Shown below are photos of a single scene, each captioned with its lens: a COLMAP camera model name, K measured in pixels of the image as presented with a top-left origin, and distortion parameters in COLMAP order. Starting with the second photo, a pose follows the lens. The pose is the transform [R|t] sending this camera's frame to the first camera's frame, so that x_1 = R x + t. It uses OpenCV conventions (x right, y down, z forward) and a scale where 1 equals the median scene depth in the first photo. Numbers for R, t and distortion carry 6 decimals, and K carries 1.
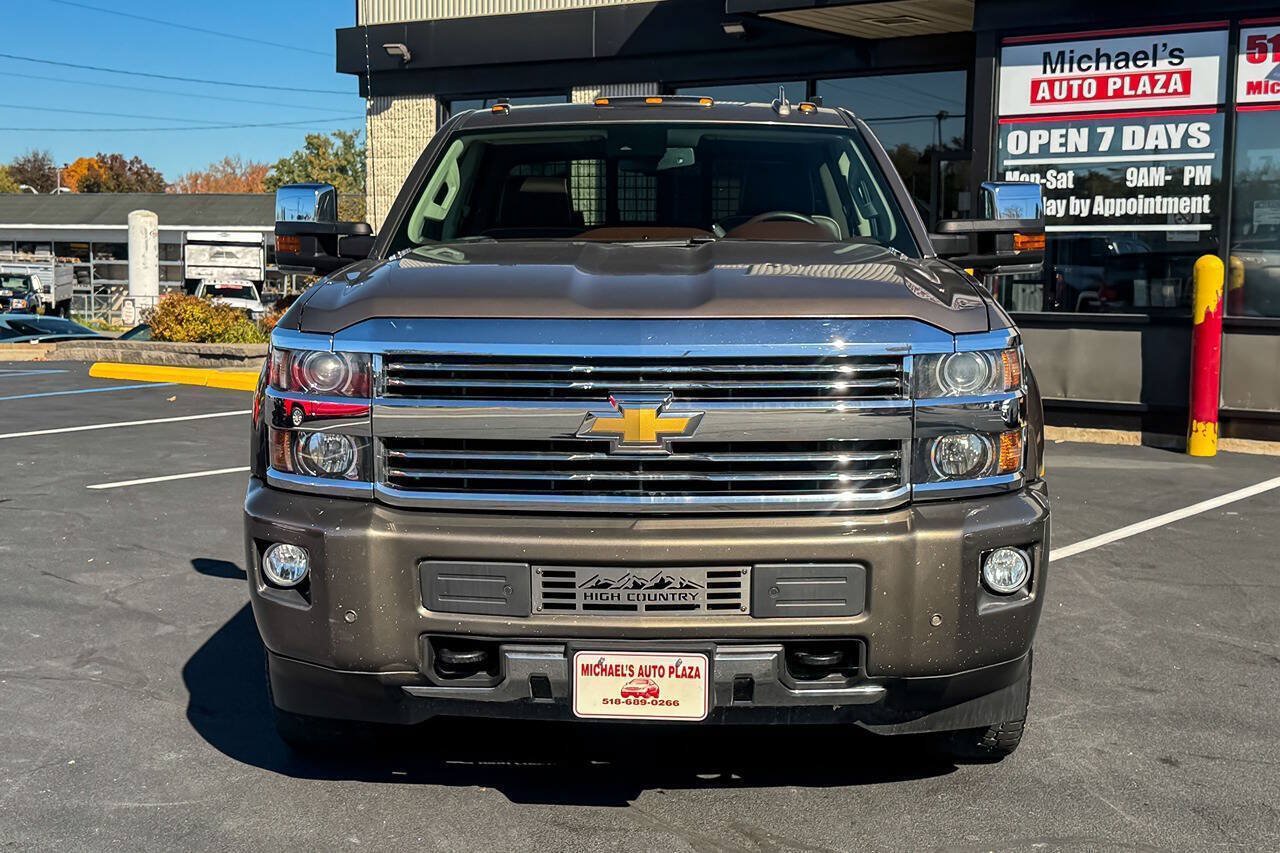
lens RADIAL K [[1780.5, 0, 616.0], [0, 1780.5, 423.0], [0, 0, 1]] dist [0.180556, -0.397762]
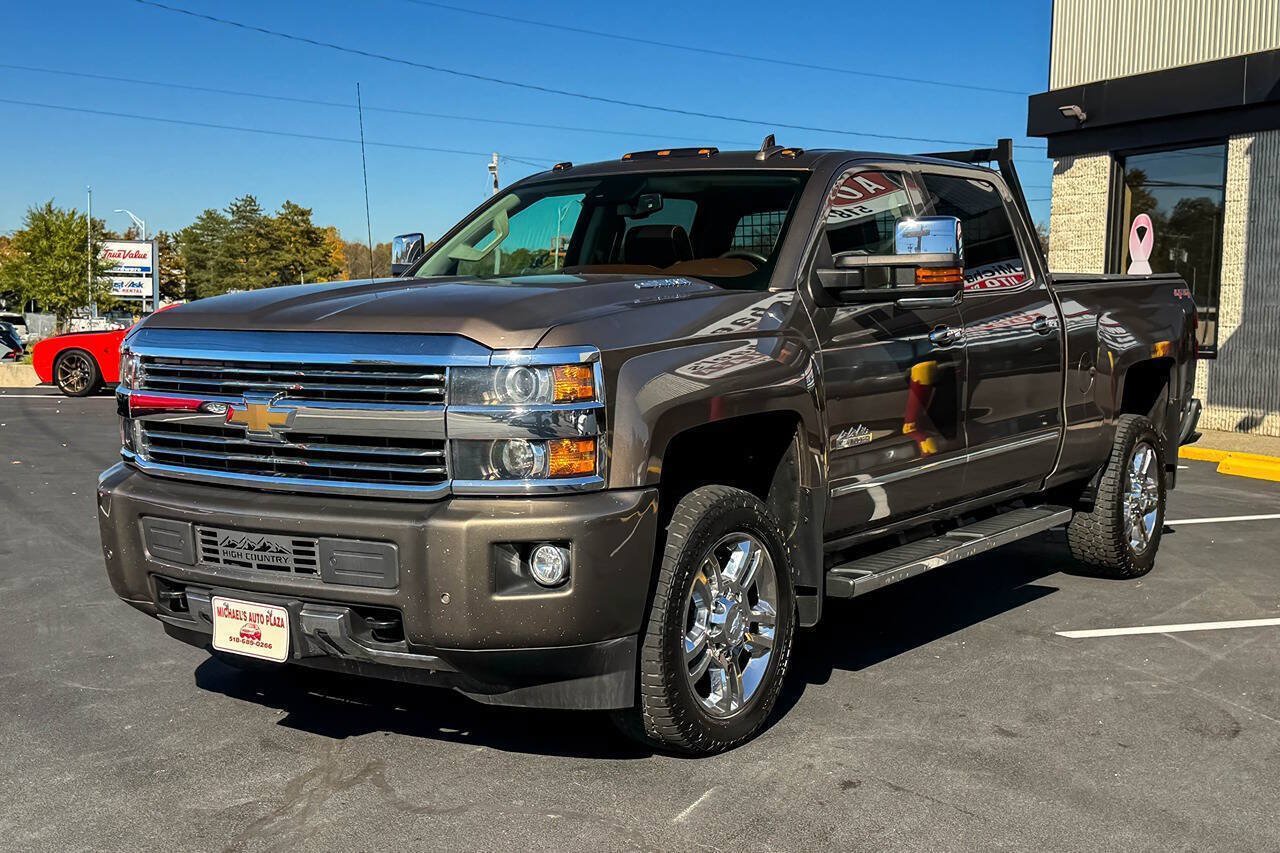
lens RADIAL K [[1665.3, 0, 640.0], [0, 1665.3, 426.5], [0, 0, 1]] dist [0.105773, -0.039022]
pose [[0.841497, 0.043023, -0.538547, 0.837815], [-0.057330, 0.998307, -0.009827, 0.003858], [0.537212, 0.039144, 0.842538, 0.163722]]
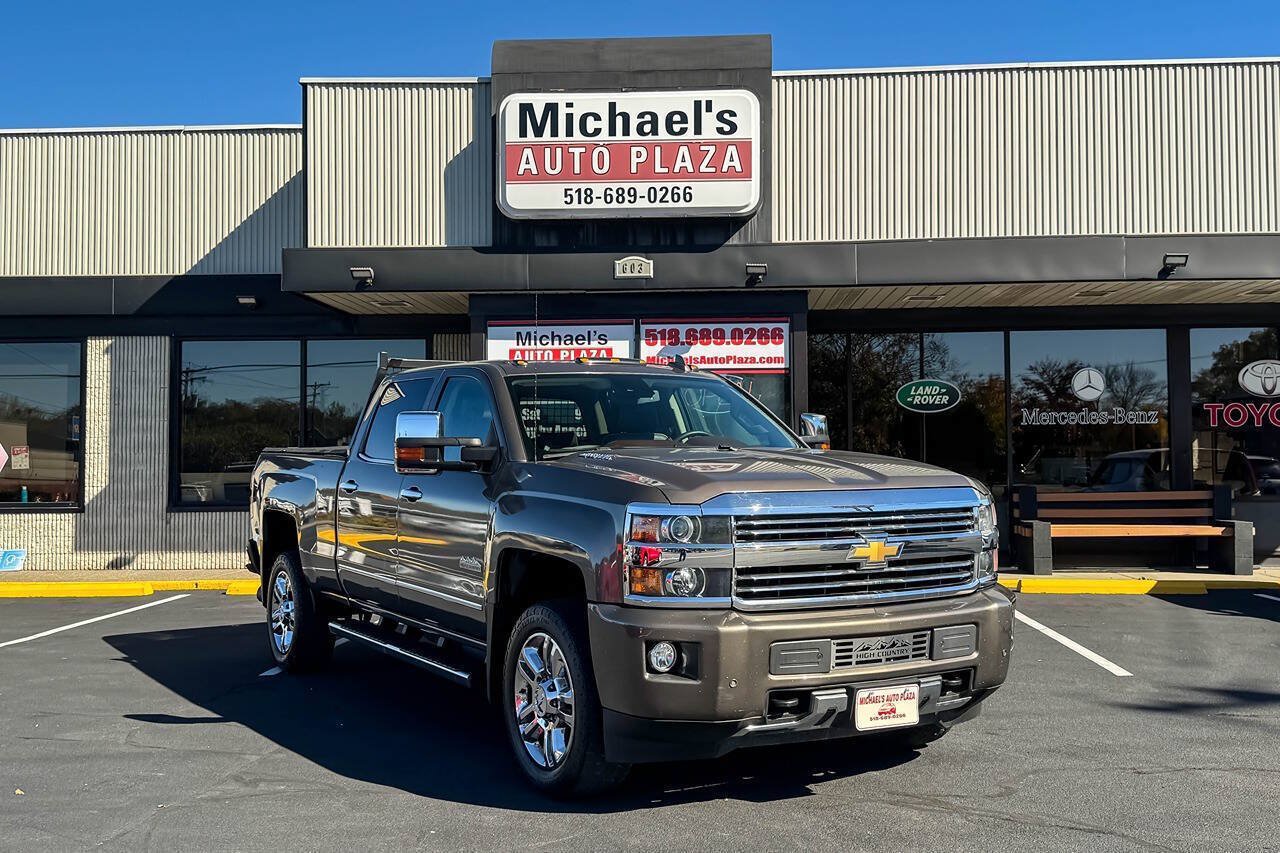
lens RADIAL K [[1320.2, 0, 640.0], [0, 1320.2, 426.5], [0, 0, 1]] dist [0.230953, -0.486363]
pose [[0.838374, 0.002348, 0.545090, -0.855080], [0.065824, 0.992237, -0.105515, 0.002086], [-0.541106, 0.124341, 0.831711, 0.041117]]
